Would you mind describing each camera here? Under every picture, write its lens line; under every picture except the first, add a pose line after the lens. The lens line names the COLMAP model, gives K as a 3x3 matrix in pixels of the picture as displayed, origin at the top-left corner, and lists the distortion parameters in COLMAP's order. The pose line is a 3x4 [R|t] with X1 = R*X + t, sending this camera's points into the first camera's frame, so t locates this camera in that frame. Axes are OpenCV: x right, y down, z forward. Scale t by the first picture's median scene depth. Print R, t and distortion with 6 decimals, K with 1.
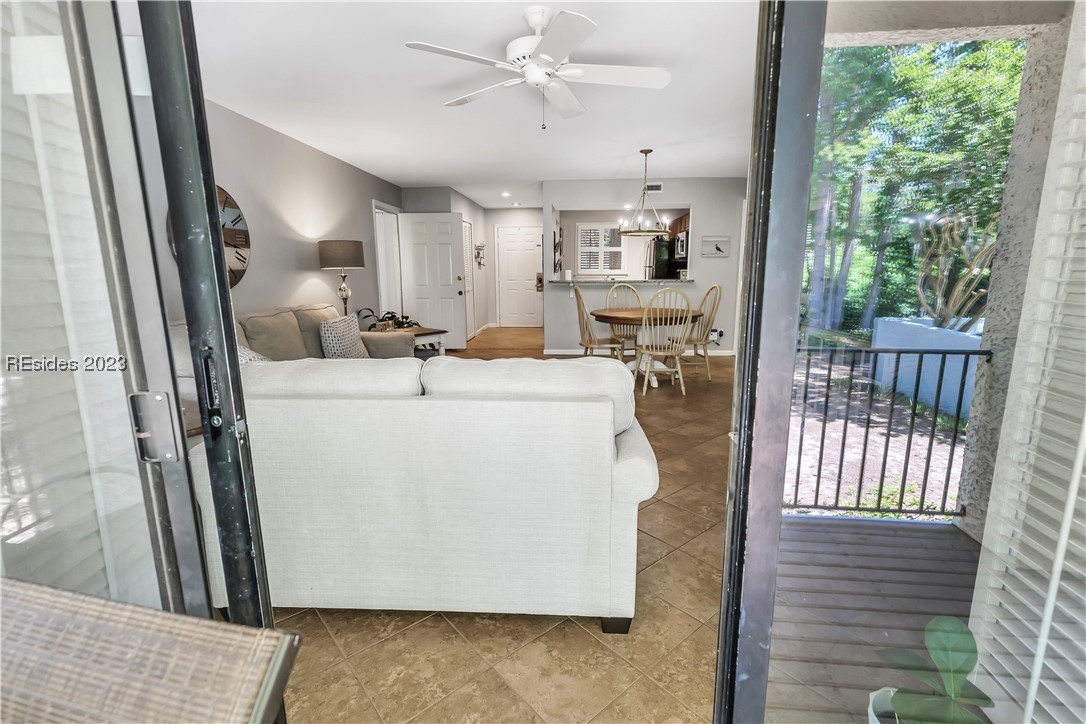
lens RADIAL K [[485.4, 0, 541.7], [0, 485.4, 358.9], [0, 0, 1]] dist [0.002269, 0.000558]
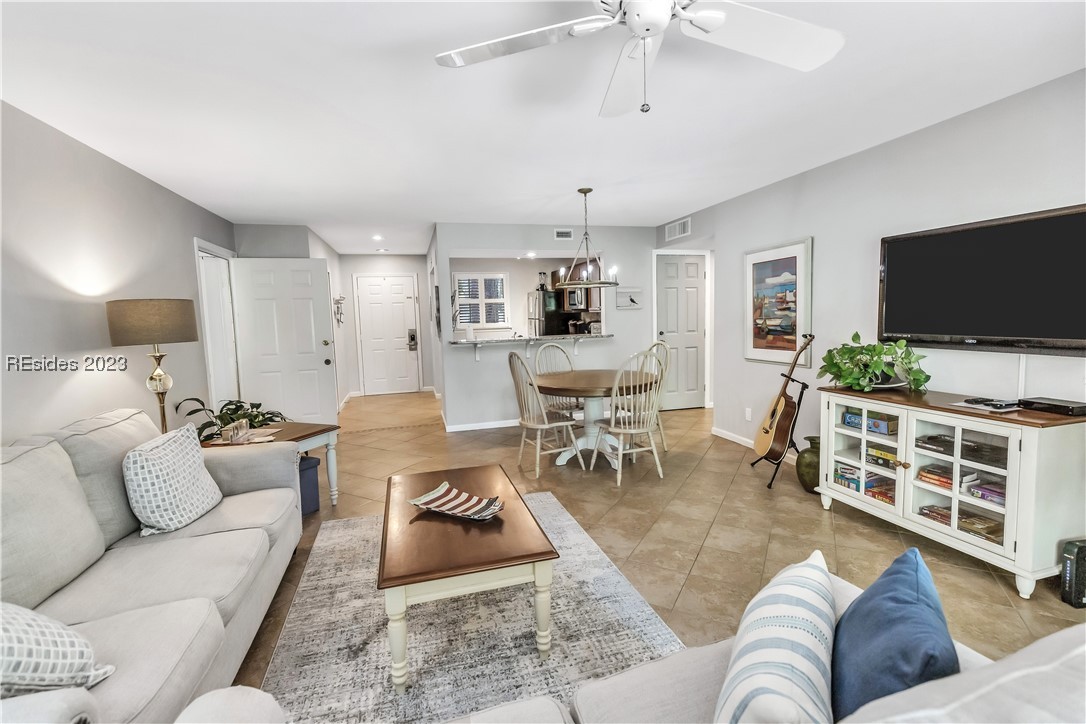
lens RADIAL K [[485.4, 0, 545.7], [0, 485.4, 359.4], [0, 0, 1]] dist [0.002269, 0.000558]
pose [[0.939318, -0.054286, 0.338724, -0.101029], [0.085854, 0.993178, -0.078909, -0.049481], [-0.332130, 0.103201, 0.937571, 0.171988]]
